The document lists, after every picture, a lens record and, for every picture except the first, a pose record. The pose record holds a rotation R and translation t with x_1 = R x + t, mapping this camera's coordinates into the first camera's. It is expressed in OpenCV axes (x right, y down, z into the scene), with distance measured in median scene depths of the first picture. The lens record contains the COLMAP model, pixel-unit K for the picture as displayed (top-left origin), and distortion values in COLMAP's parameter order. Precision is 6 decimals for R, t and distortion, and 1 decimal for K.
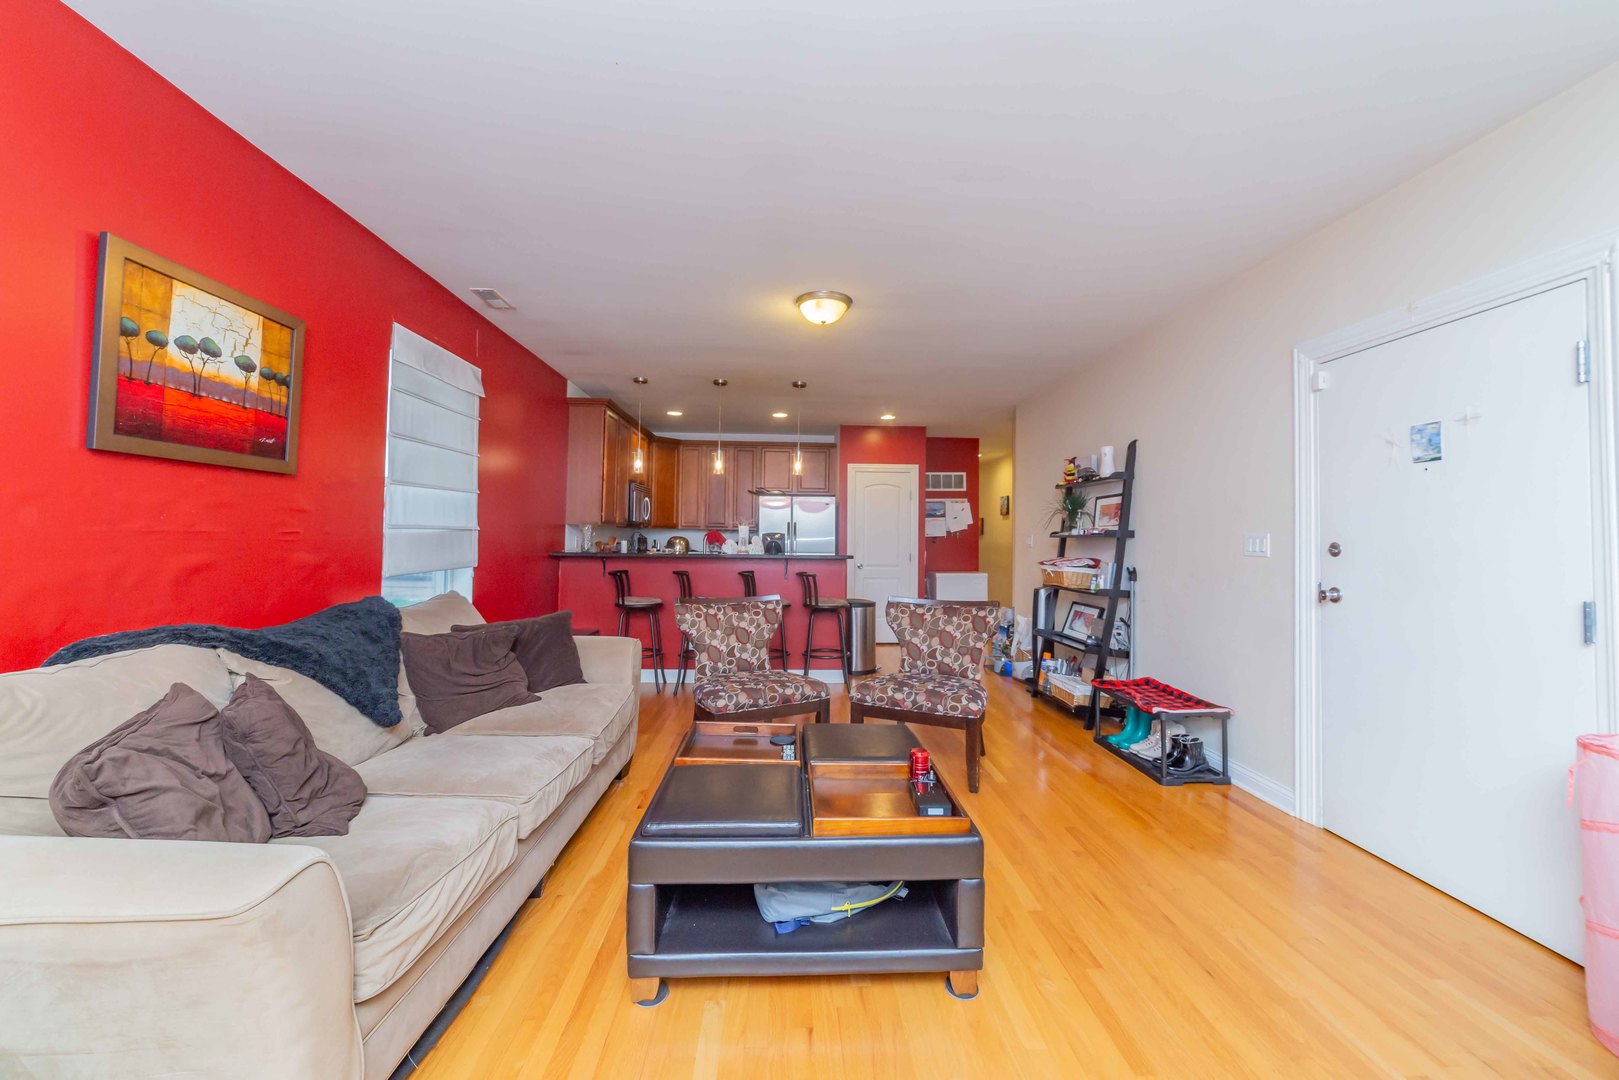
lens RADIAL K [[657.3, 0, 838.3], [0, 657.3, 512.5], [0, 0, 1]] dist [-0.001523, -0.000011]
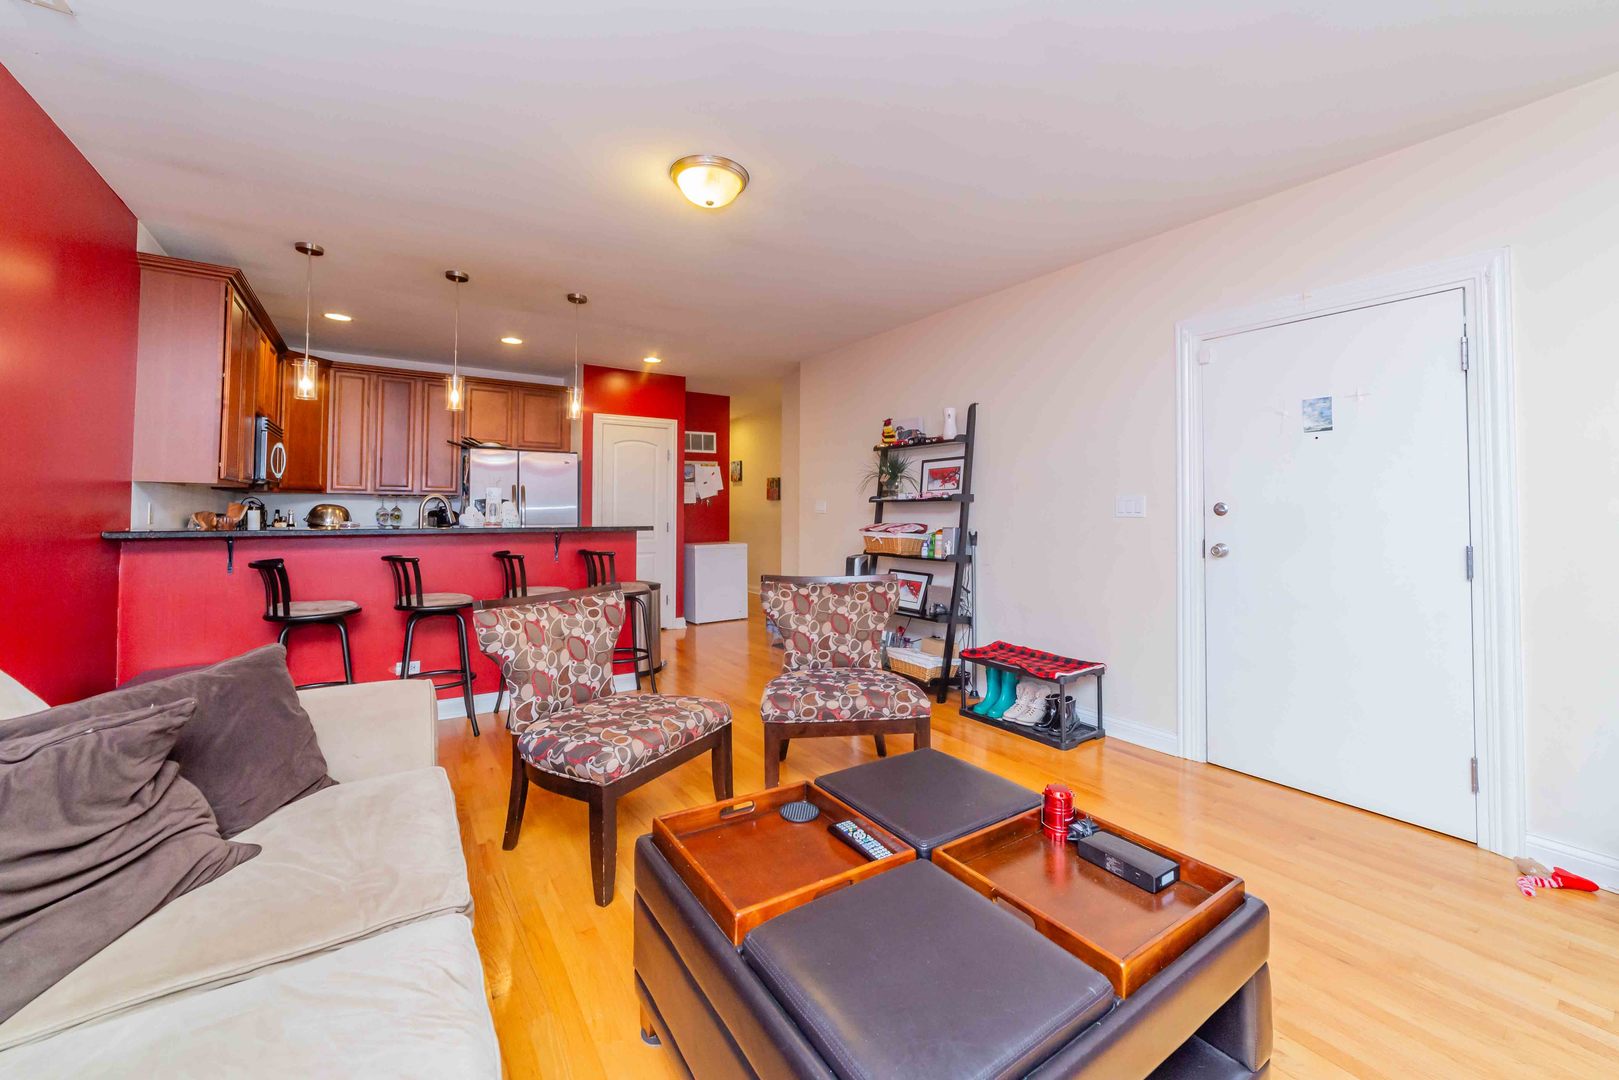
lens RADIAL K [[650.3, 0, 850.2], [0, 650.3, 485.7], [0, 0, 1]] dist [-0.021047, 0.013723]
pose [[0.849334, 0.010594, 0.527750, -0.254682], [-0.013140, 0.999913, 0.001076, 0.017808], [-0.527693, -0.007849, 0.849399, 0.295307]]
